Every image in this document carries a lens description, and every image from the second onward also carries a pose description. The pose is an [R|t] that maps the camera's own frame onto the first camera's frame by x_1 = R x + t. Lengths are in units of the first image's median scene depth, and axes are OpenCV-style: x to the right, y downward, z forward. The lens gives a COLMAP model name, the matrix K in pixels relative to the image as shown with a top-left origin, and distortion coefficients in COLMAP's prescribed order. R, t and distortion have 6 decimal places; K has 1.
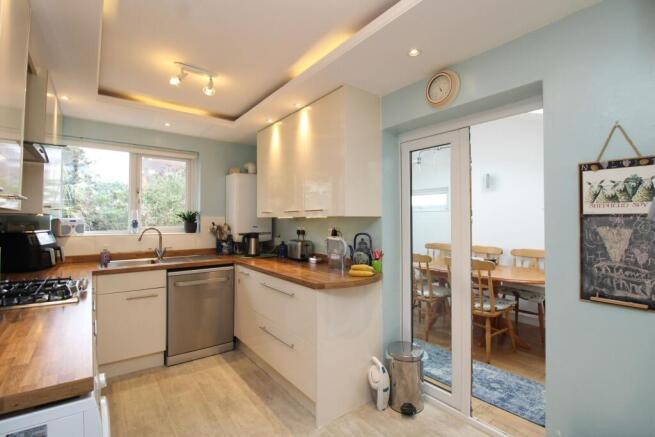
lens RADIAL K [[305.0, 0, 331.7], [0, 305.0, 216.5], [0, 0, 1]] dist [-0.008819, -0.007190]
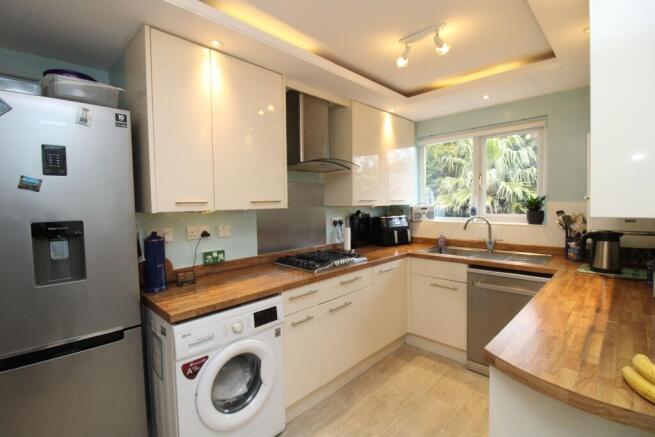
lens RADIAL K [[305.0, 0, 329.8], [0, 305.0, 217.3], [0, 0, 1]] dist [-0.008819, -0.007190]
pose [[0.138162, 0.044406, -0.989414, 0.278486], [0.028777, 0.998393, 0.048828, -0.019520], [0.989991, -0.035218, 0.136662, 0.463178]]
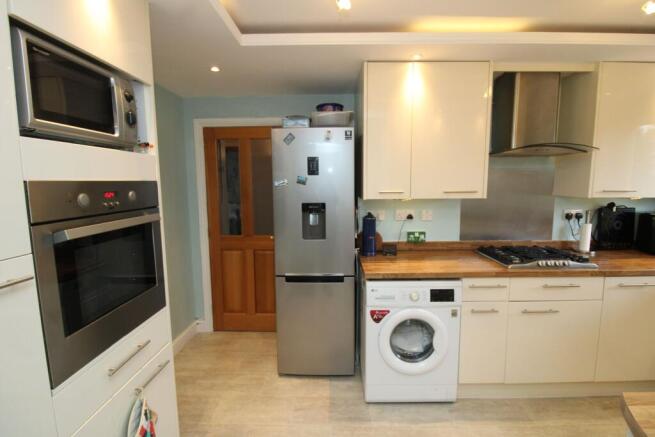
lens RADIAL K [[305.0, 0, 333.7], [0, 305.0, 217.5], [0, 0, 1]] dist [-0.008819, -0.007190]
pose [[-0.632192, 0.091412, -0.769401, 0.334240], [0.015359, 0.994299, 0.105512, -0.046355], [0.774660, 0.054886, -0.629992, 0.644498]]
